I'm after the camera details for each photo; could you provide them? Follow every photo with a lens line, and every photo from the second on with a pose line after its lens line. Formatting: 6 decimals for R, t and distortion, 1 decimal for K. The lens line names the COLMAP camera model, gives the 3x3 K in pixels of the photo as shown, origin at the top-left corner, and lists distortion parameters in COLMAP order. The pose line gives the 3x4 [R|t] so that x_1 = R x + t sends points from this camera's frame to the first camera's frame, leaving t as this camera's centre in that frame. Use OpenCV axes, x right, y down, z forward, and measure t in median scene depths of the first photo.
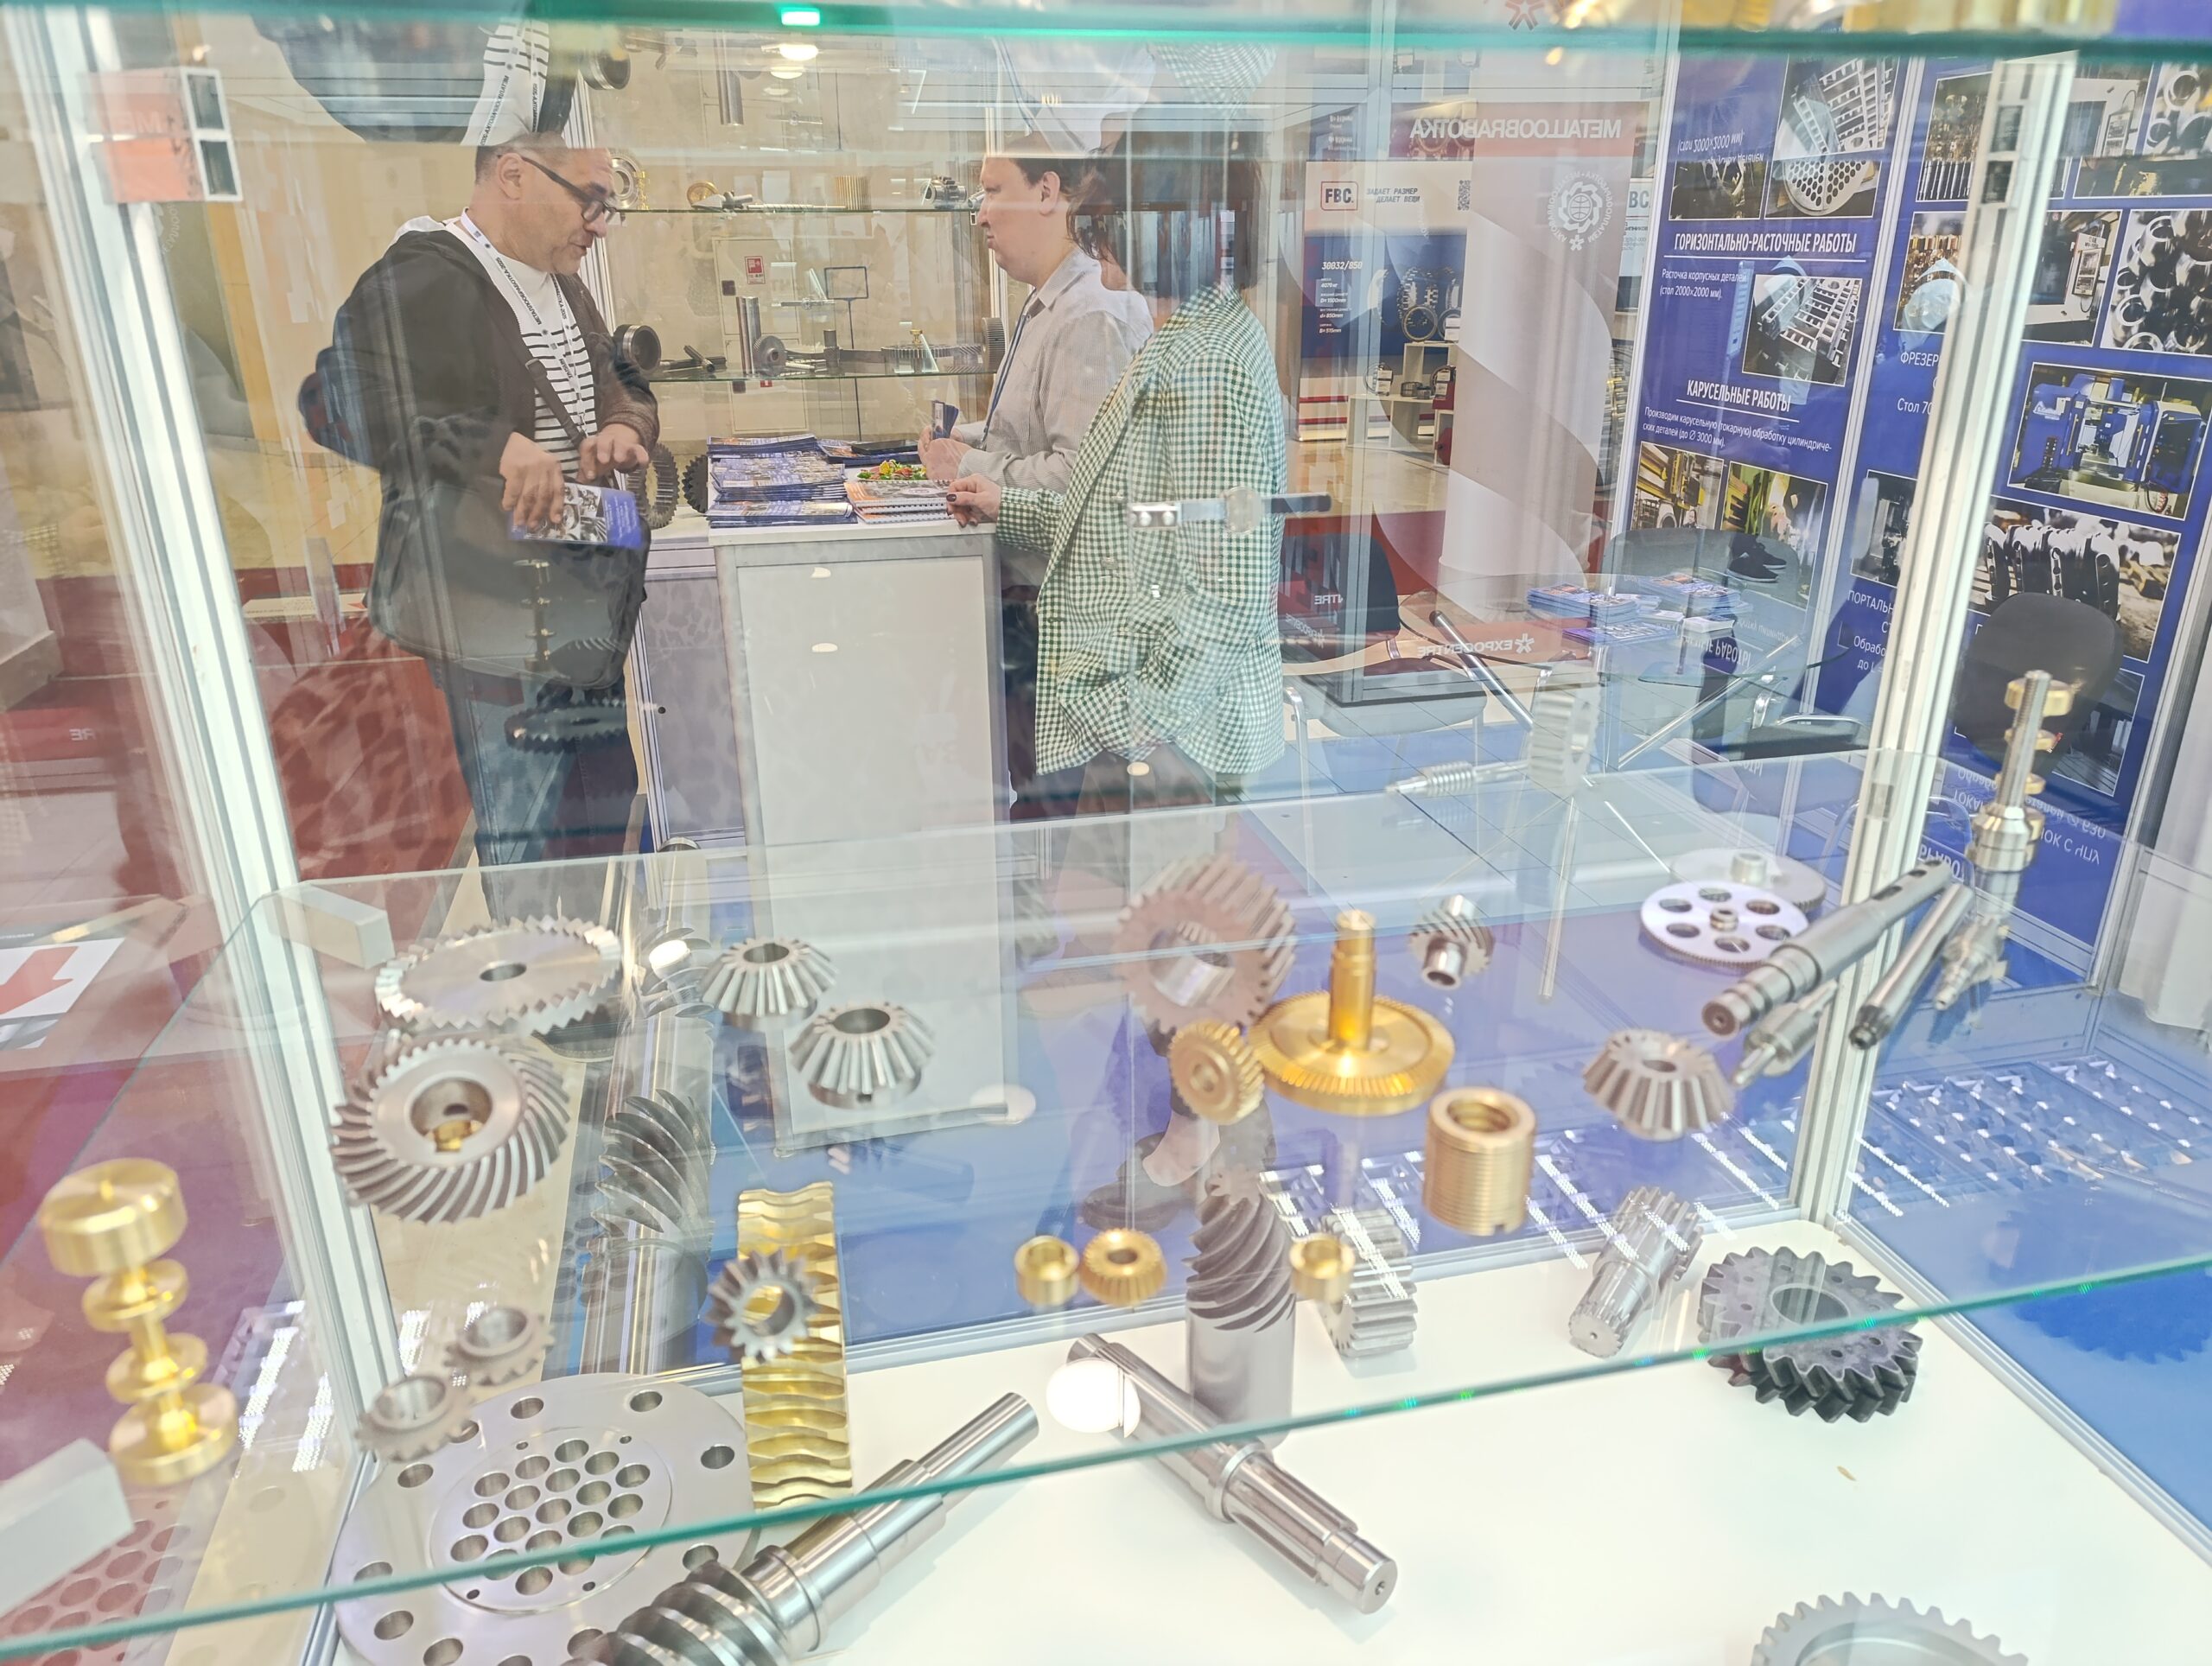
lens RADIAL K [[1515.6, 0, 1123.6], [0, 1515.6, 855.3], [0, 0, 1]] dist [0.040591, -0.042939]
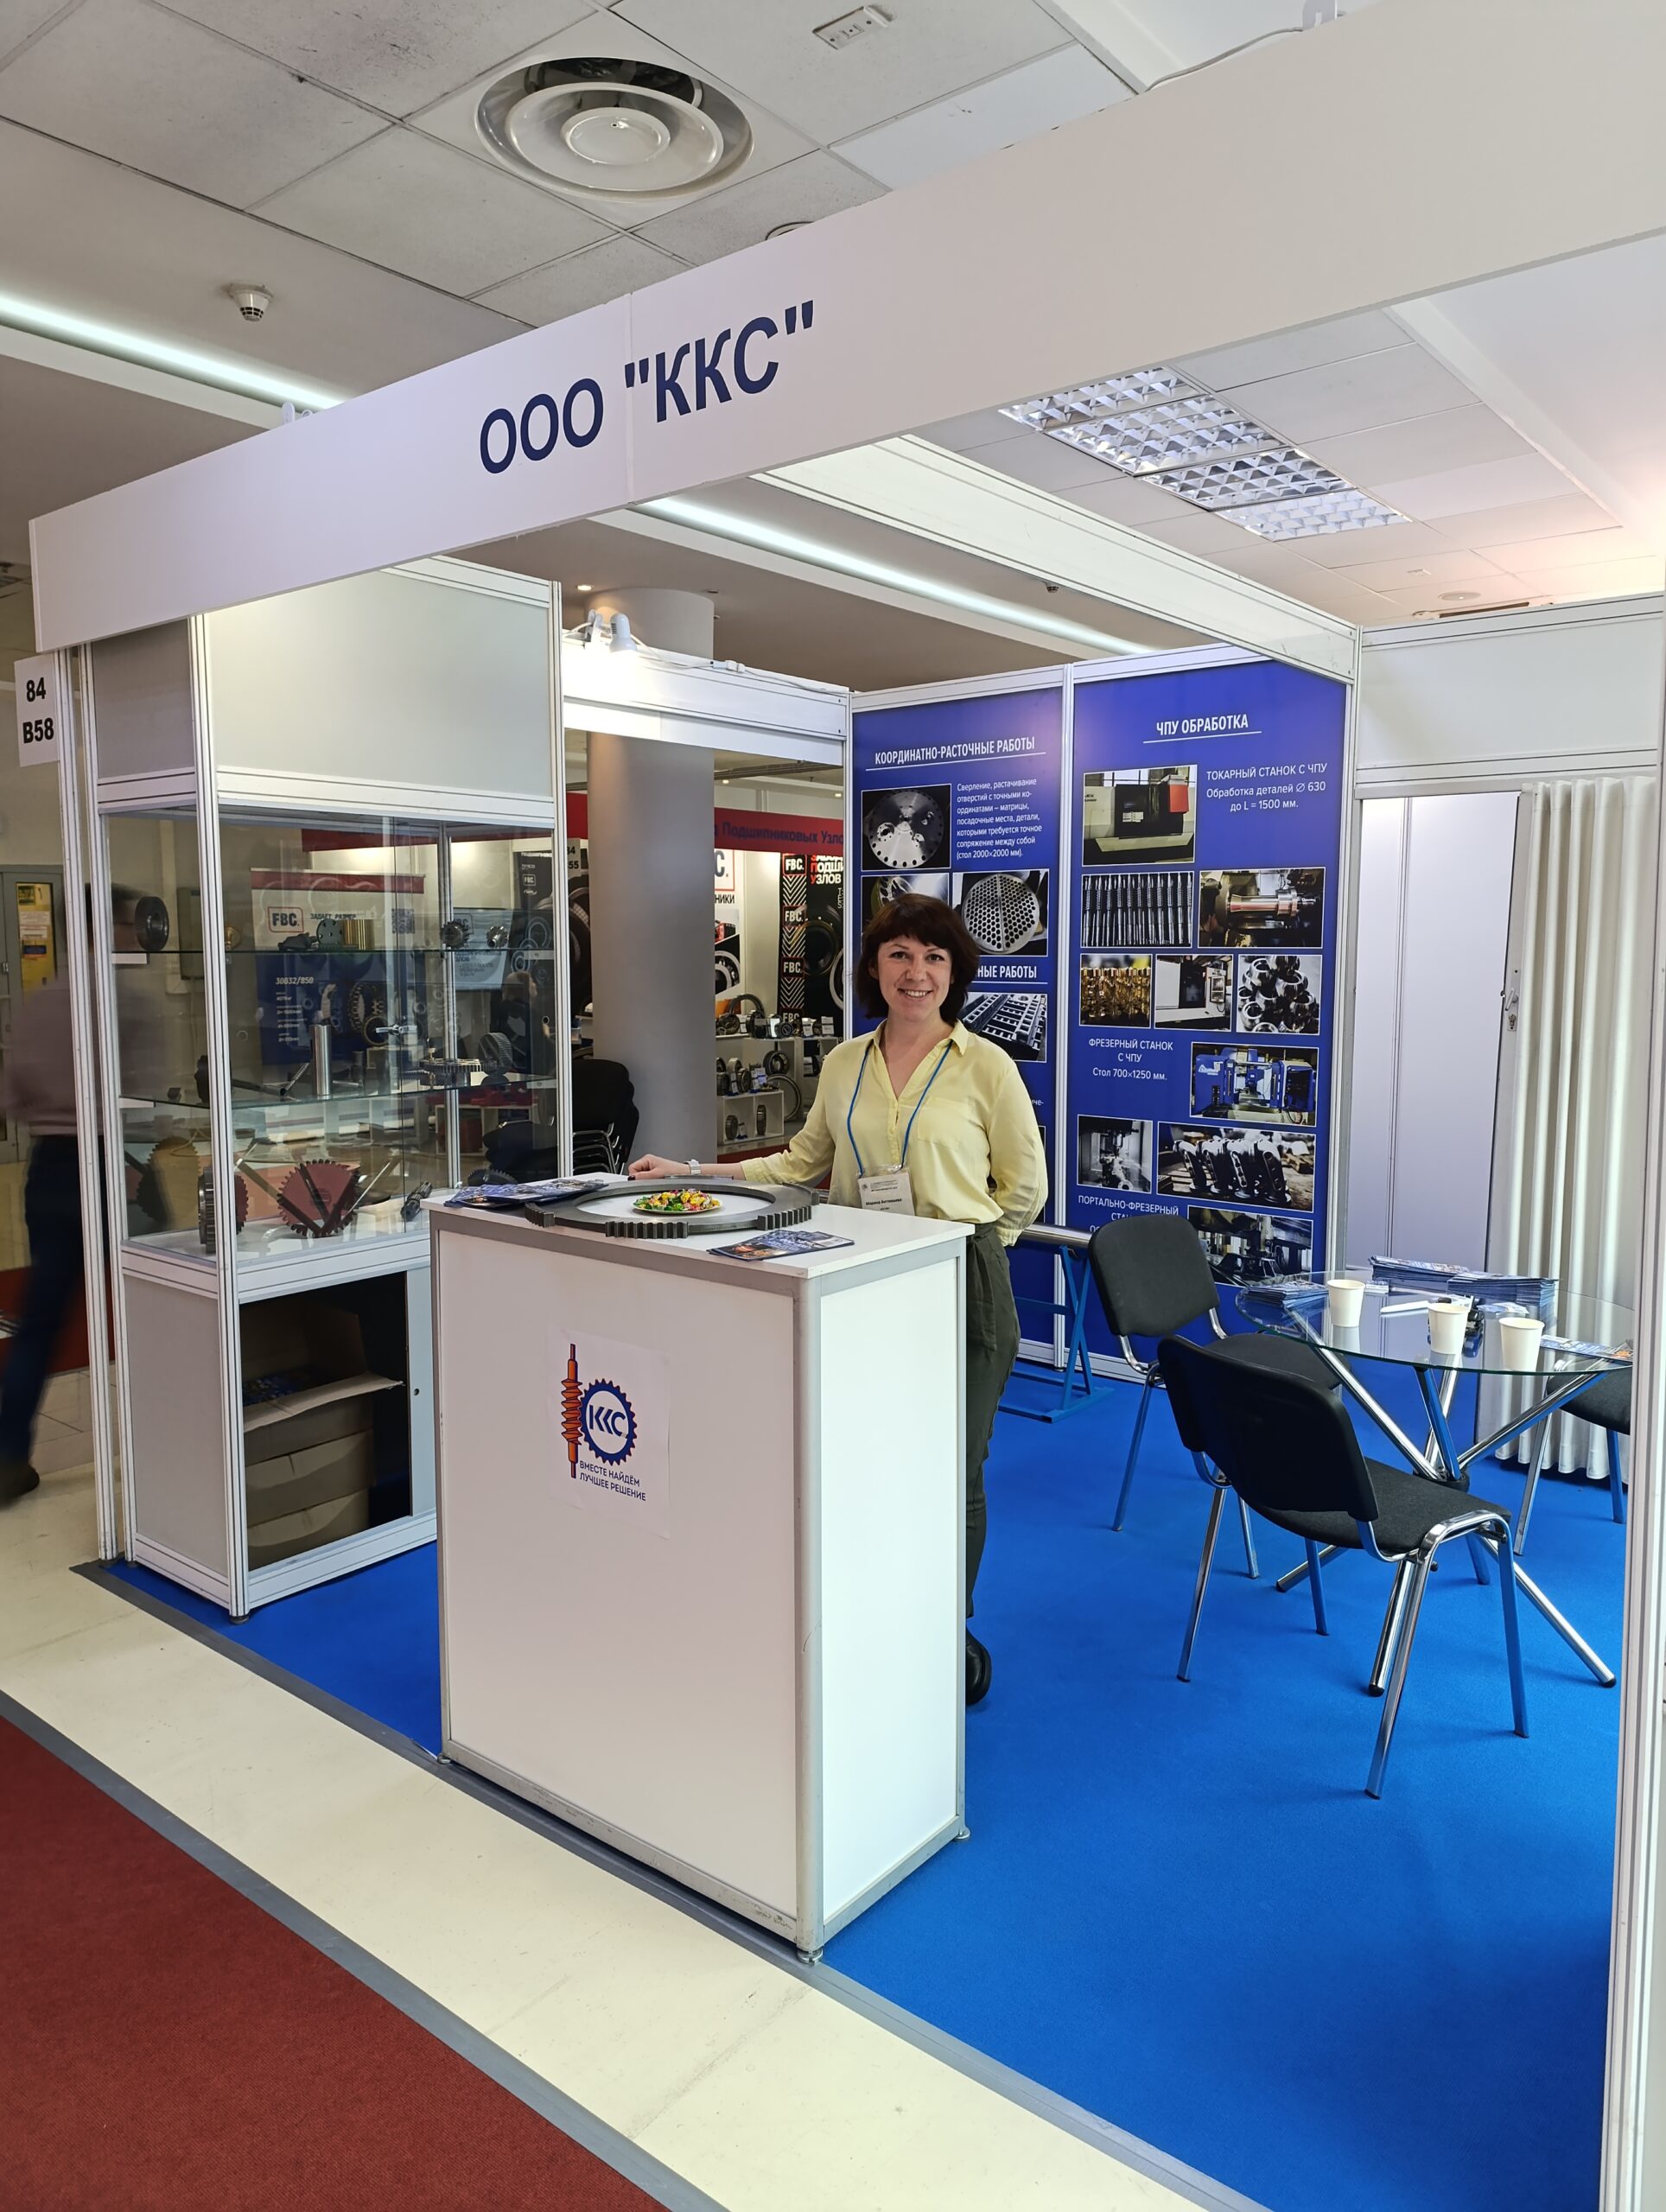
lens RADIAL K [[1515.6, 0, 859.4], [0, 1515.6, 1104.1], [0, 0, 1]] dist [0.040591, -0.042939]
pose [[0.792050, -0.061796, 0.607321, -0.666943], [0.228836, 0.952375, -0.201536, -0.018263], [-0.565943, 0.298603, 0.768469, -0.010572]]
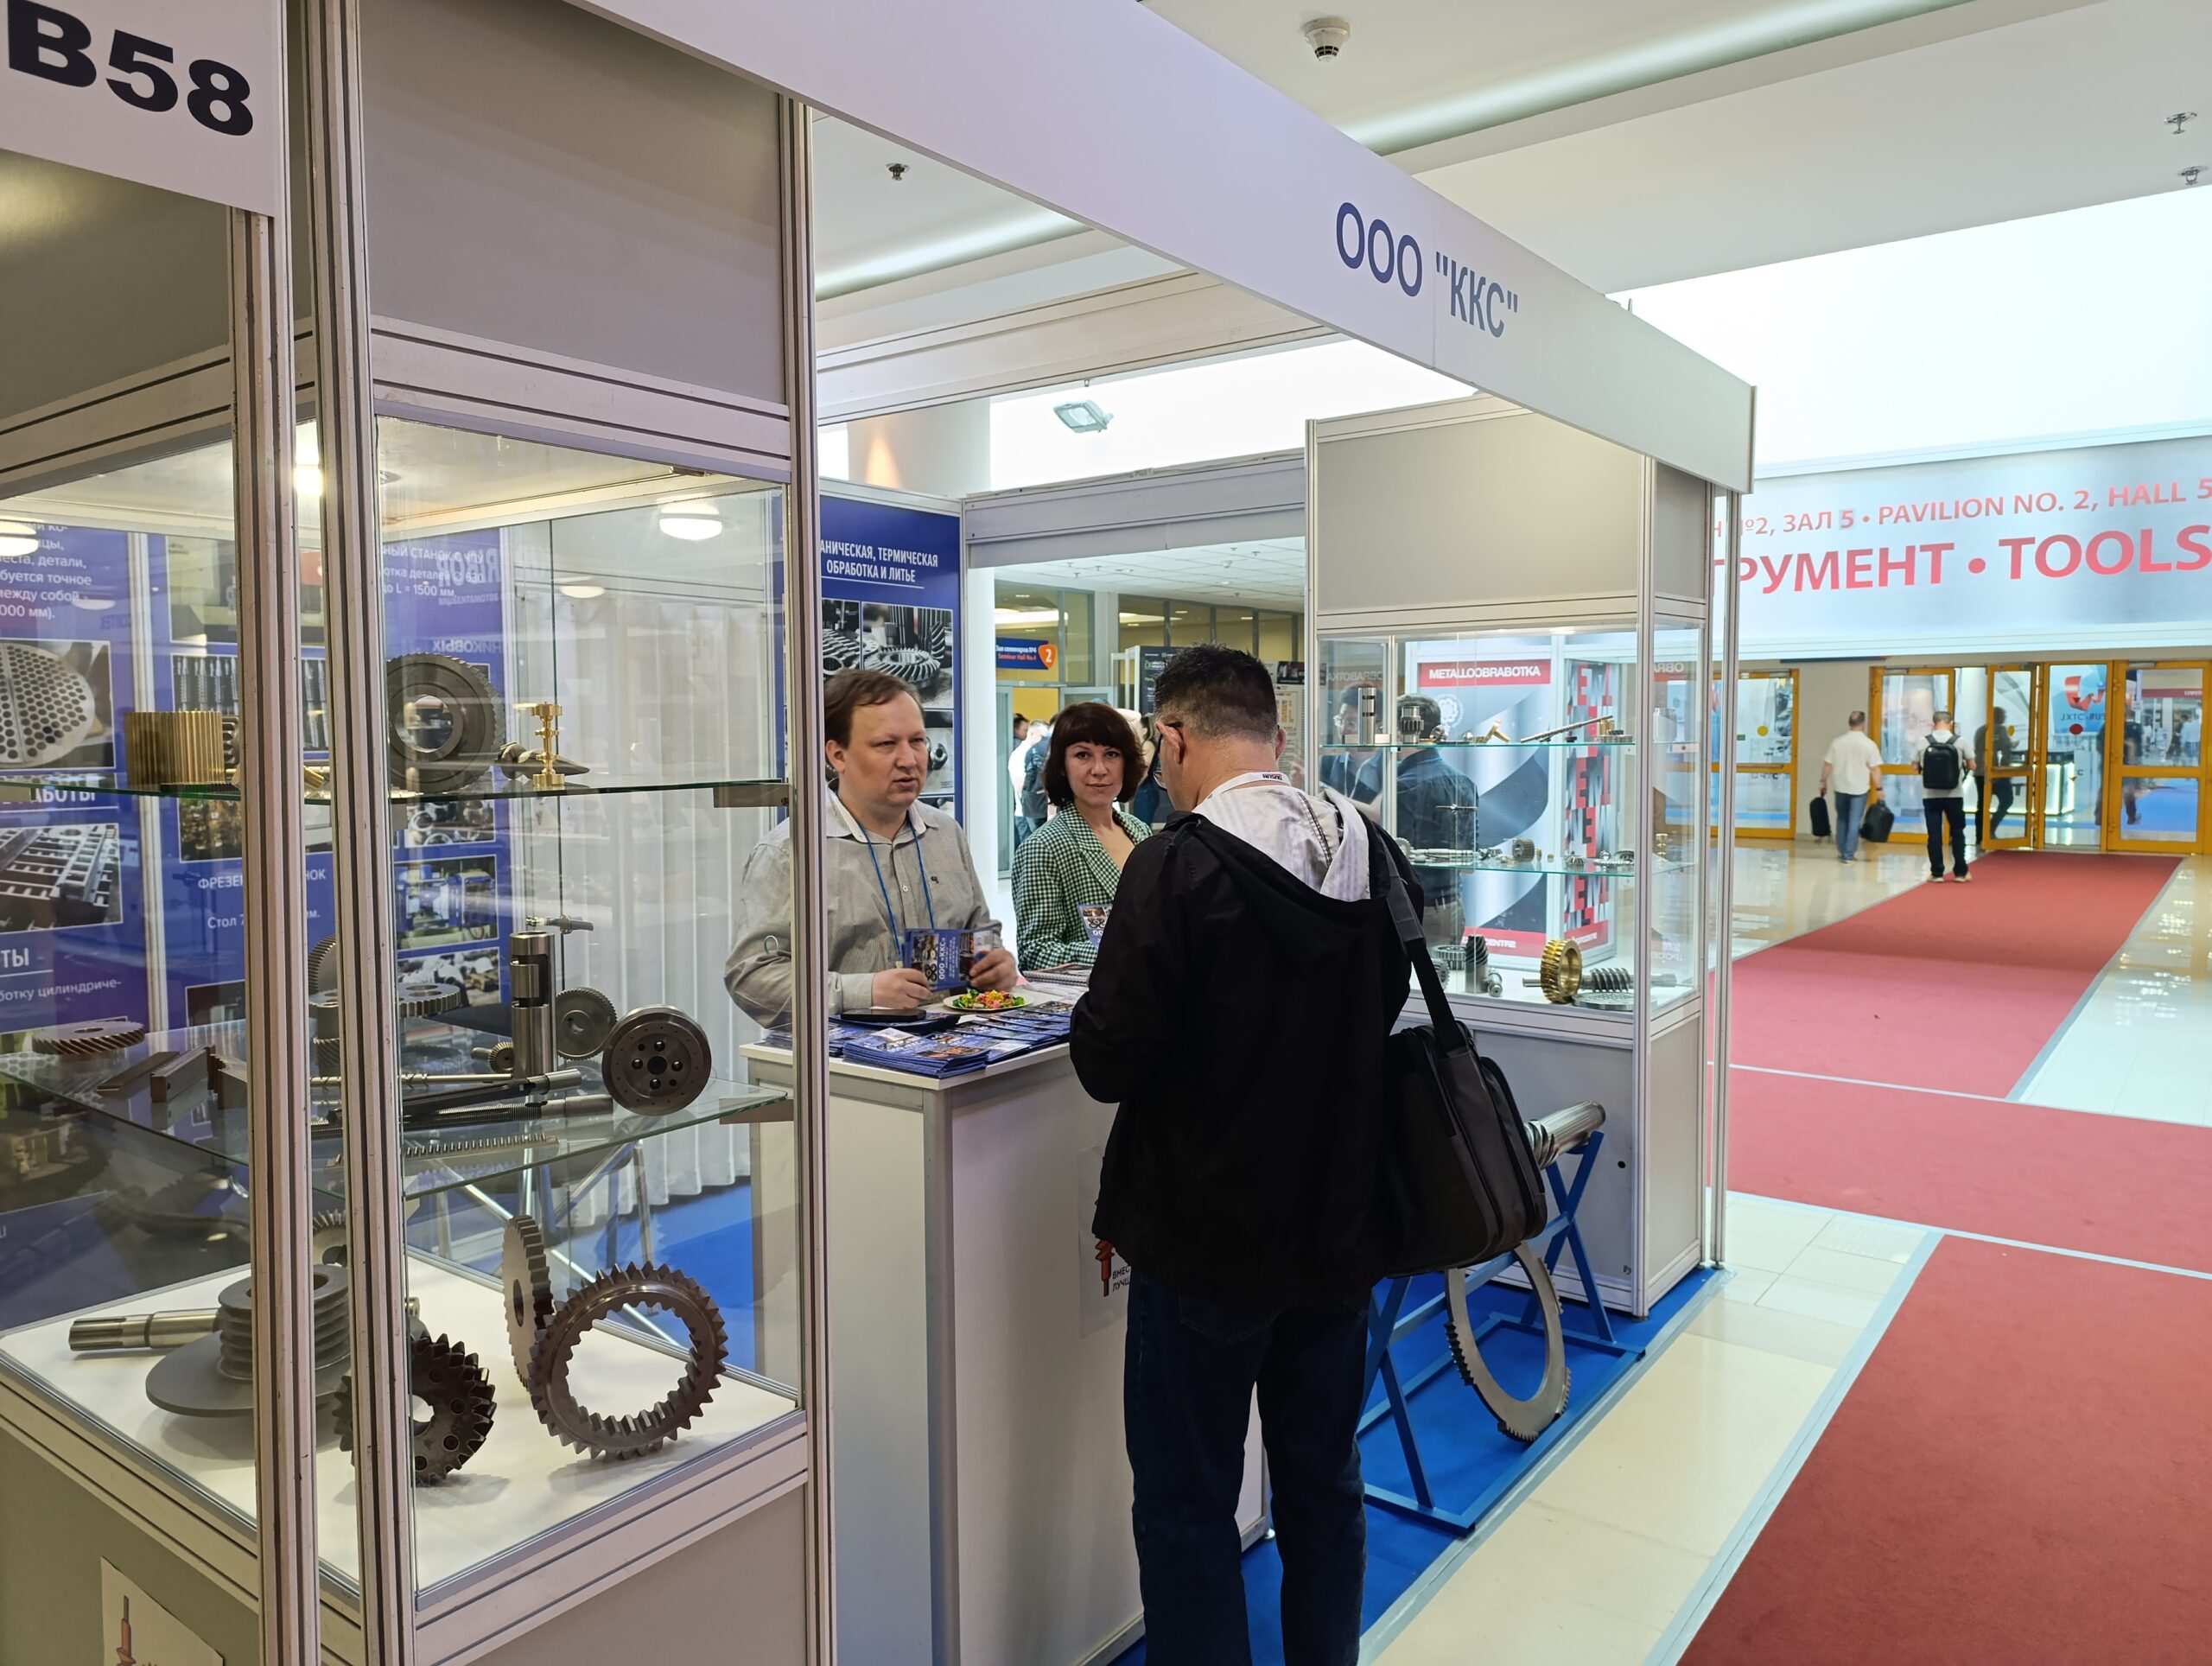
lens RADIAL K [[1515.6, 0, 1111.2], [0, 1515.6, 833.6], [0, 0, 1]] dist [0.040591, -0.042939]
pose [[-0.632594, -0.046317, 0.773098, -0.852075], [0.301942, 0.904476, 0.301255, -0.554891], [-0.713201, 0.424002, -0.558181, 1.275671]]
